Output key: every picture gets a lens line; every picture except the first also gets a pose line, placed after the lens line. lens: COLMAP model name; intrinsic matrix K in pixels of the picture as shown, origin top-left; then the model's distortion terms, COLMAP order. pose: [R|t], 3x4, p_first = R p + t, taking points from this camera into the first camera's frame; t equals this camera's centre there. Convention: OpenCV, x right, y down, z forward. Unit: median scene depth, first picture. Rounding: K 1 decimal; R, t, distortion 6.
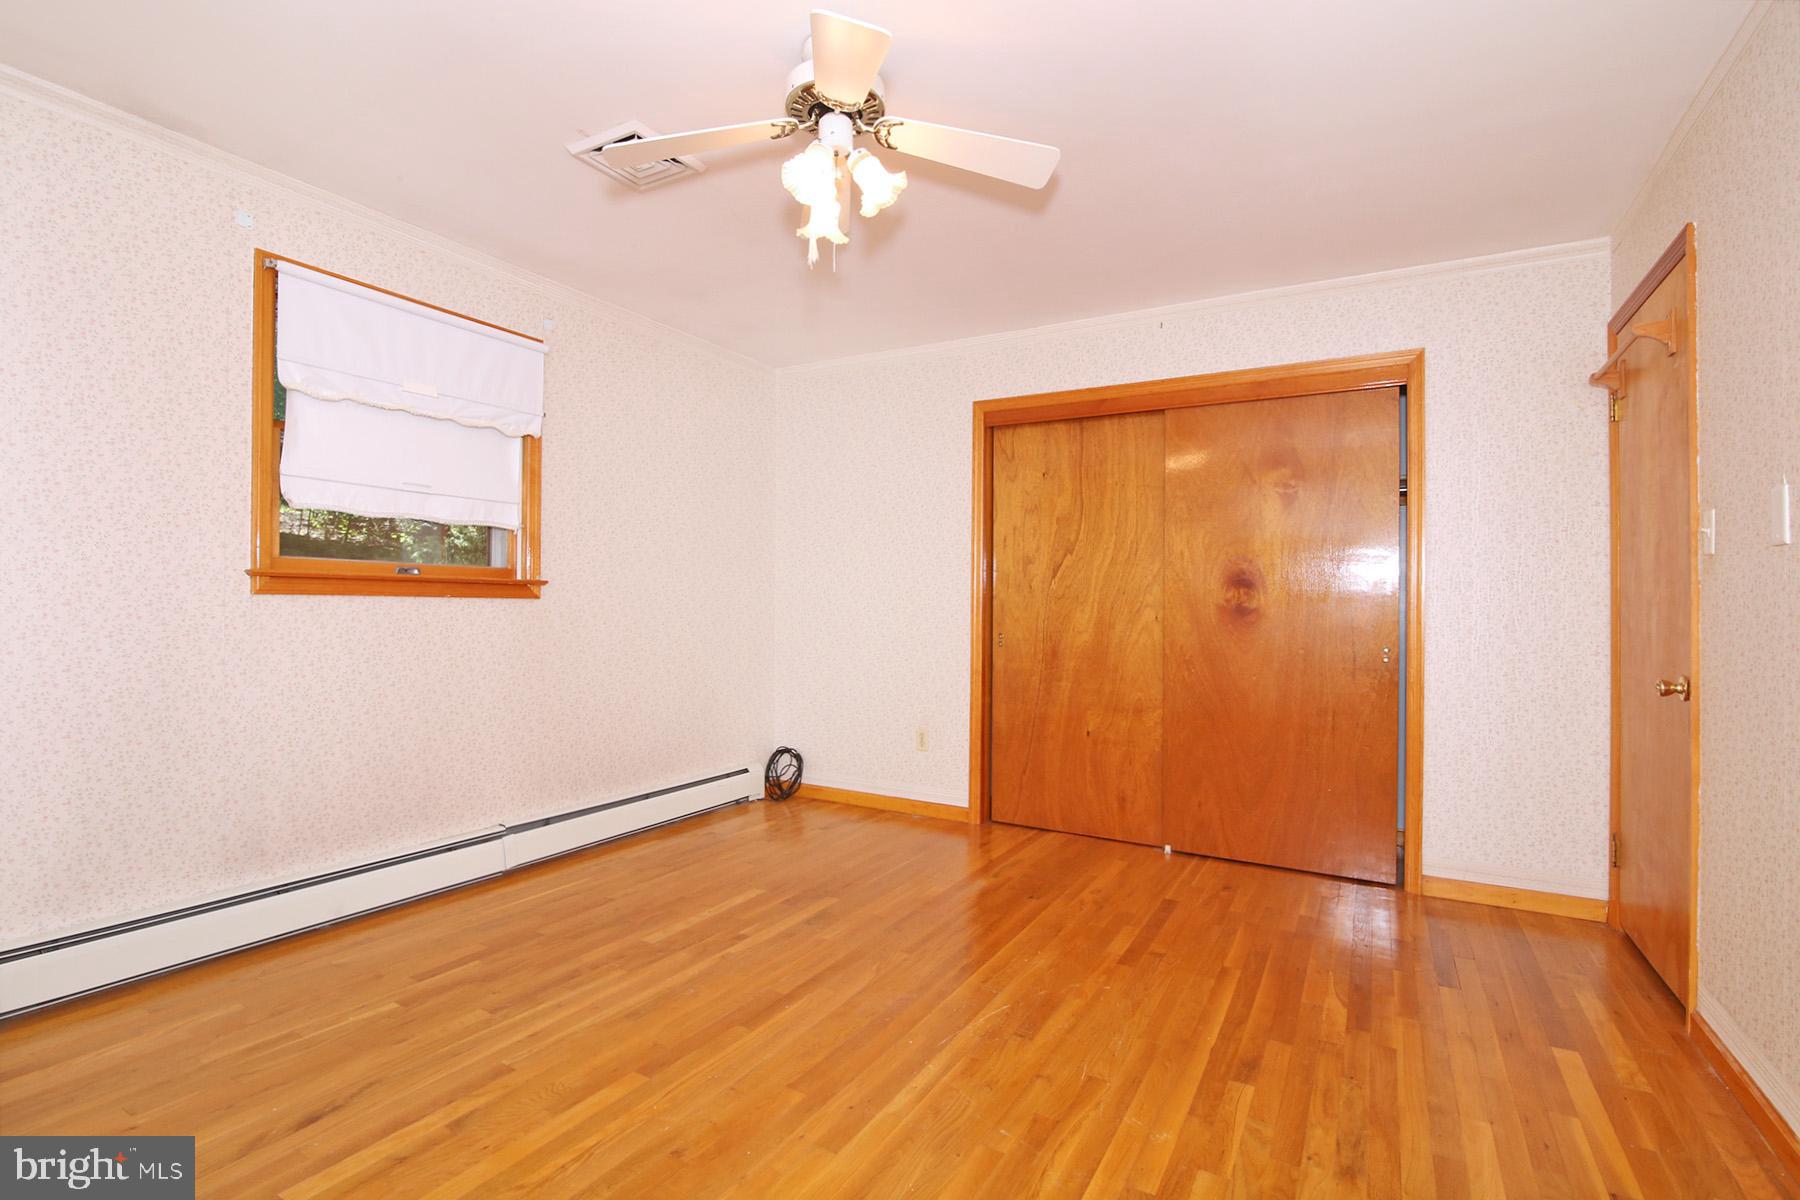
lens RADIAL K [[840.5, 0, 912.5], [0, 840.5, 597.9], [0, 0, 1]] dist [-0.011328, 0.000760]
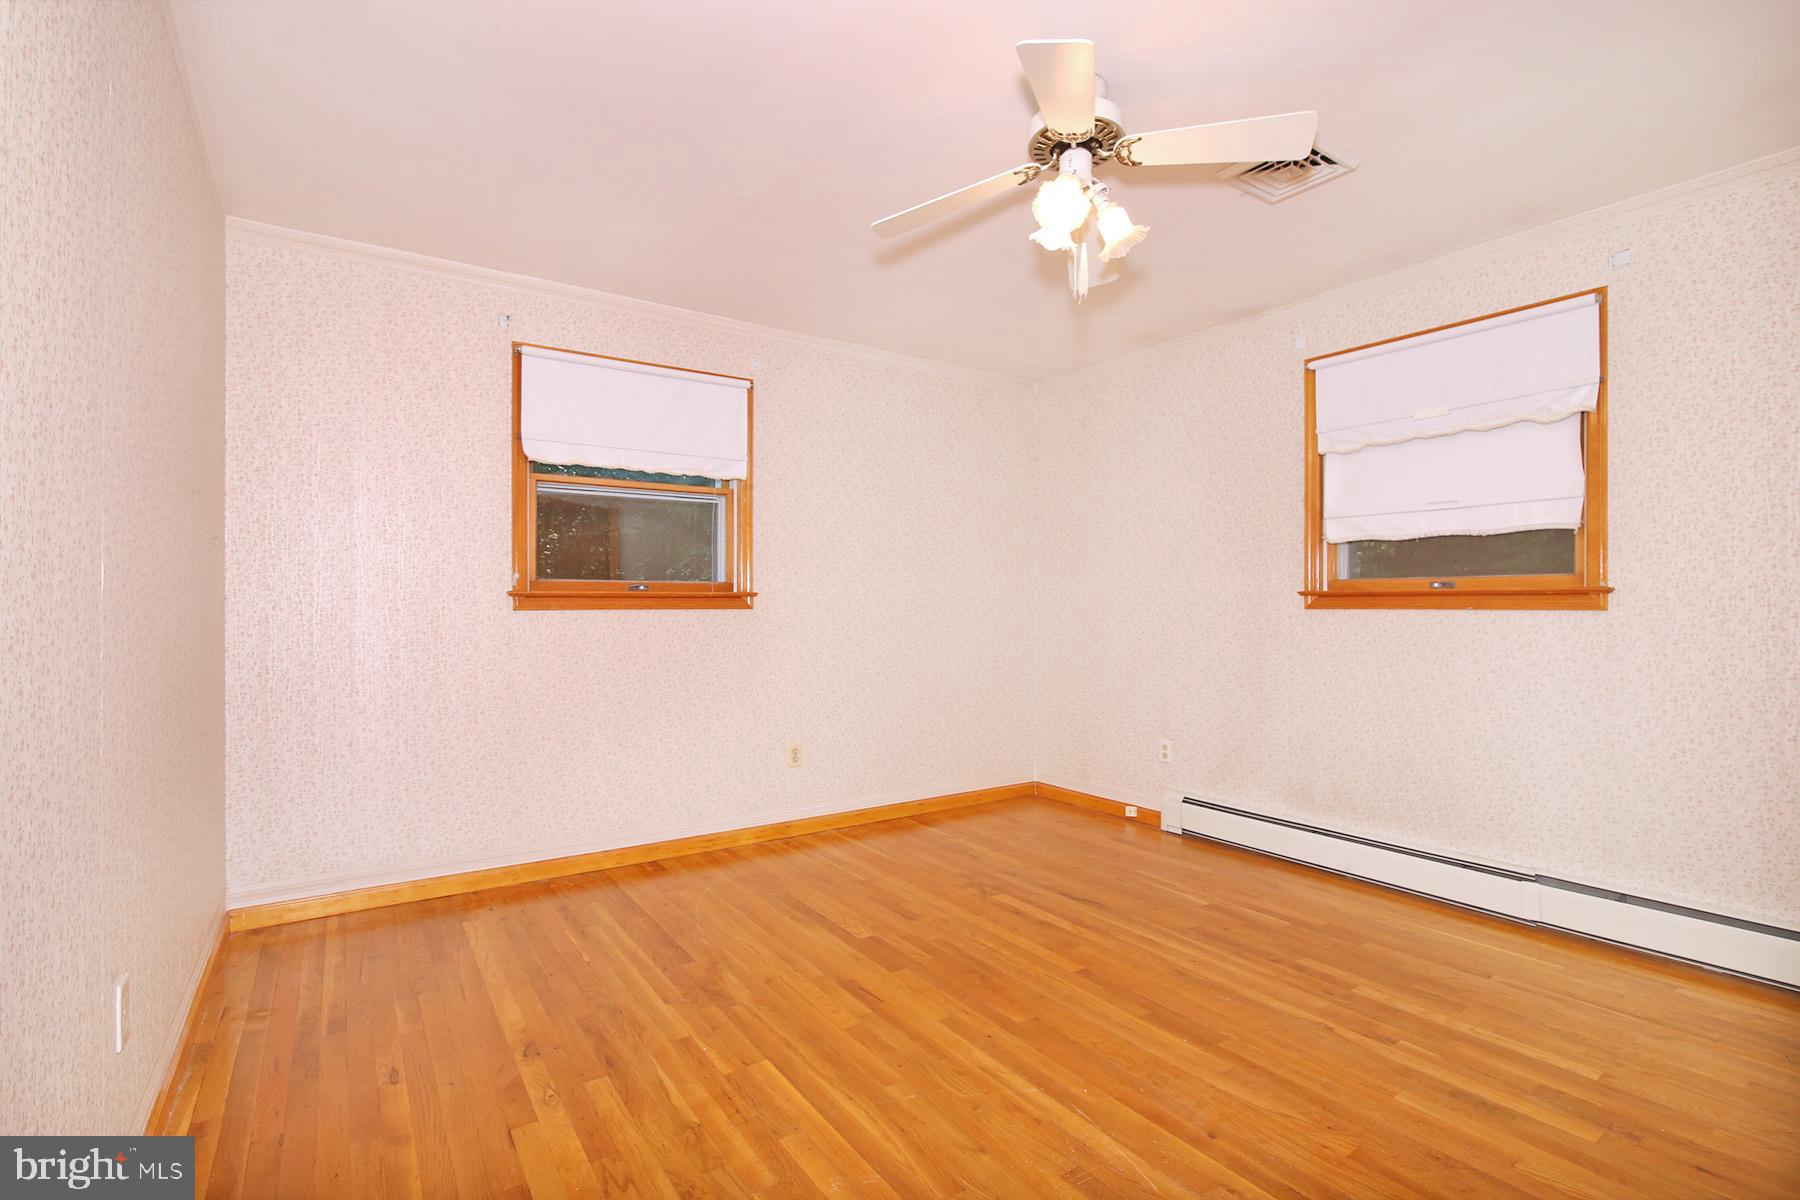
lens RADIAL K [[840.5, 0, 888.6], [0, 840.5, 592.6], [0, 0, 1]] dist [-0.011328, 0.000760]
pose [[-0.451835, -0.028056, -0.891660, 0.764766], [0.000952, 0.999490, -0.031932, 0.011978], [0.892101, -0.015276, -0.451577, 1.014530]]
